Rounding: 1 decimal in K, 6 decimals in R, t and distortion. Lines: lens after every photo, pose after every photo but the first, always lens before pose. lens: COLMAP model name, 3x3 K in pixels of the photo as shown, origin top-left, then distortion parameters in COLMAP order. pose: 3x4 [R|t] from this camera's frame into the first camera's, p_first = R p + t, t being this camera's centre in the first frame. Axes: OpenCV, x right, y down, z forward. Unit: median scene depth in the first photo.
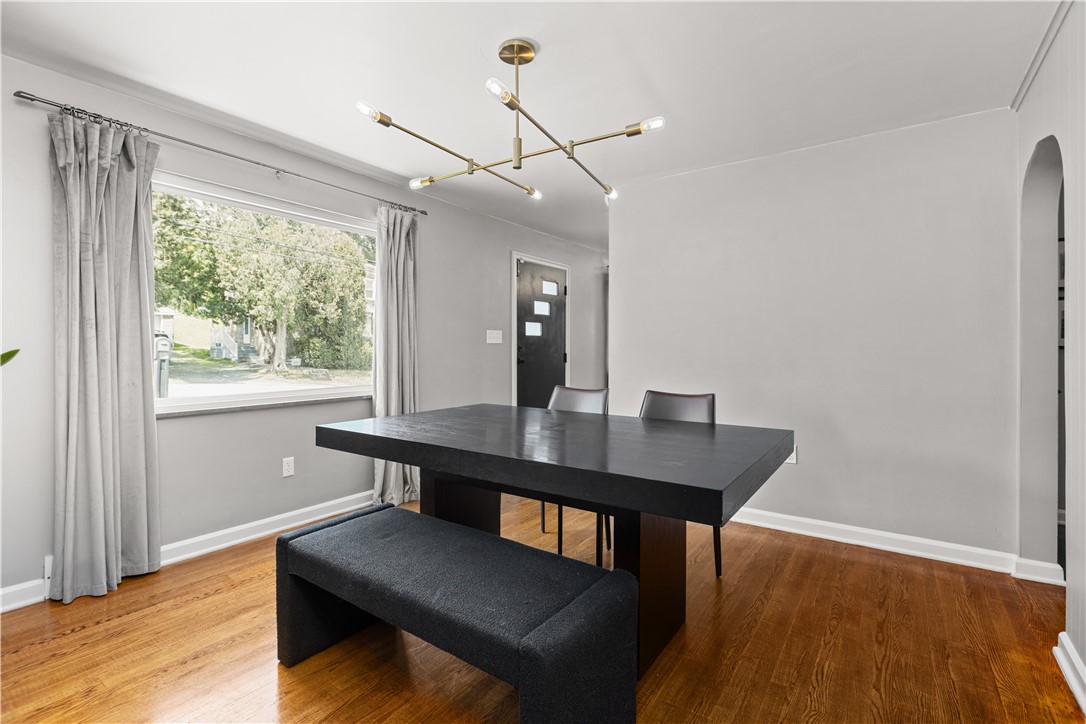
lens RADIAL K [[515.3, 0, 547.7], [0, 515.3, 356.1], [0, 0, 1]] dist [0.001209, -0.000165]
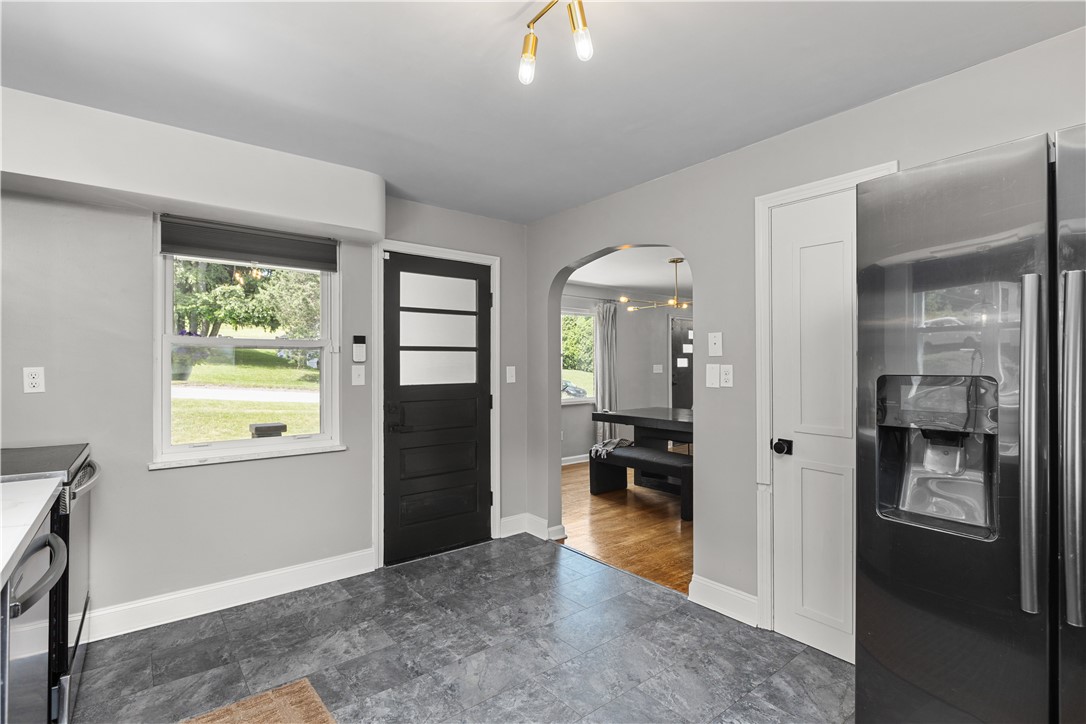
lens RADIAL K [[519.0, 0, 543.0], [0, 519.0, 362.0], [0, 0, 1]] dist [-0.000067, -0.000336]
pose [[0.954822, -0.003049, -0.297163, 0.046068], [-0.001143, 0.999902, -0.013932, -0.037733], [0.297176, 0.013642, 0.954725, -0.809533]]
